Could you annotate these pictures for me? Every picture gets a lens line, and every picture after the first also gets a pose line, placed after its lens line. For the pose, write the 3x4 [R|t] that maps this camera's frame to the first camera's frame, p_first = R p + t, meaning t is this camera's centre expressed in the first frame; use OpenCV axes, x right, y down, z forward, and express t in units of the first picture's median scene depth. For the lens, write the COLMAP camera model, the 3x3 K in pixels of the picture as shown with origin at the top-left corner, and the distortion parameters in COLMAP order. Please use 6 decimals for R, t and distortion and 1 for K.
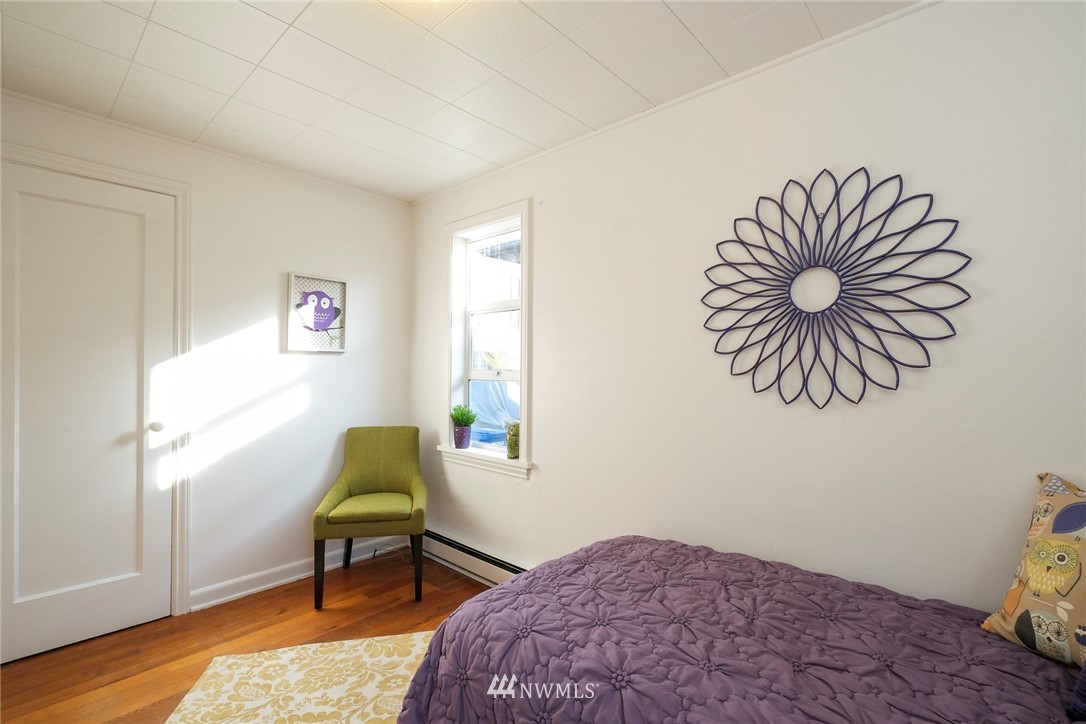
lens RADIAL K [[485.8, 0, 542.4], [0, 485.8, 367.7], [0, 0, 1]] dist [-0.002638, 0.001464]
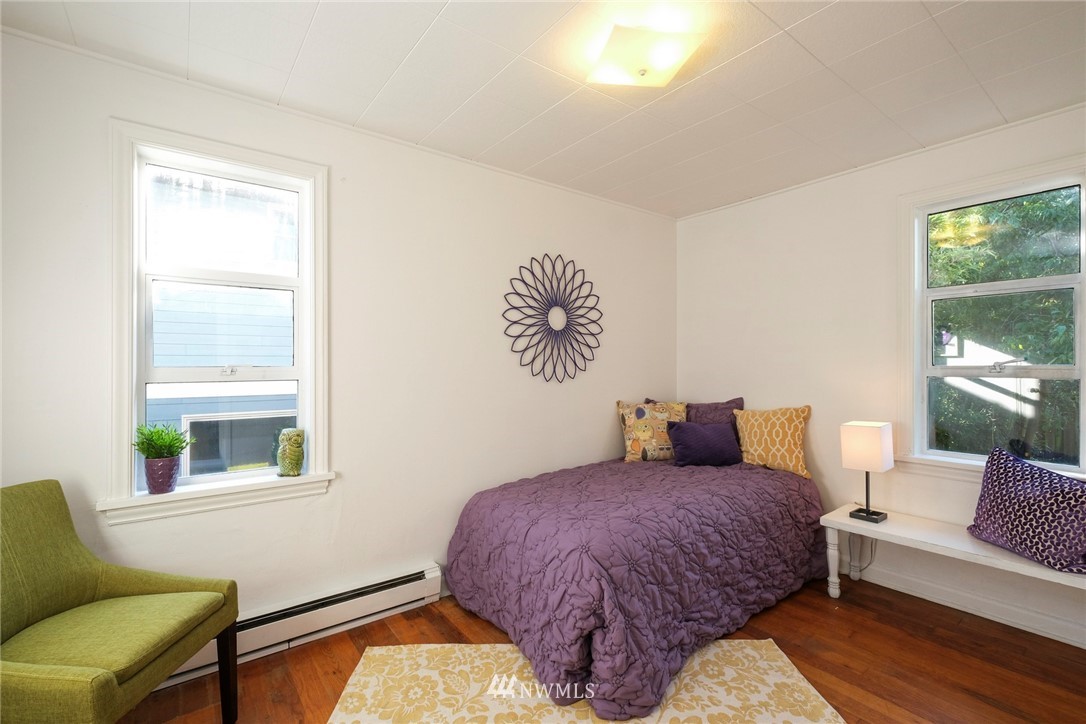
lens RADIAL K [[485.8, 0, 540.7], [0, 485.8, 358.5], [0, 0, 1]] dist [-0.002638, 0.001464]
pose [[0.180282, 0.004566, 0.983604, -1.213647], [0.008139, 0.999948, -0.006134, 0.002173], [-0.983581, 0.009111, 0.180235, 0.707599]]
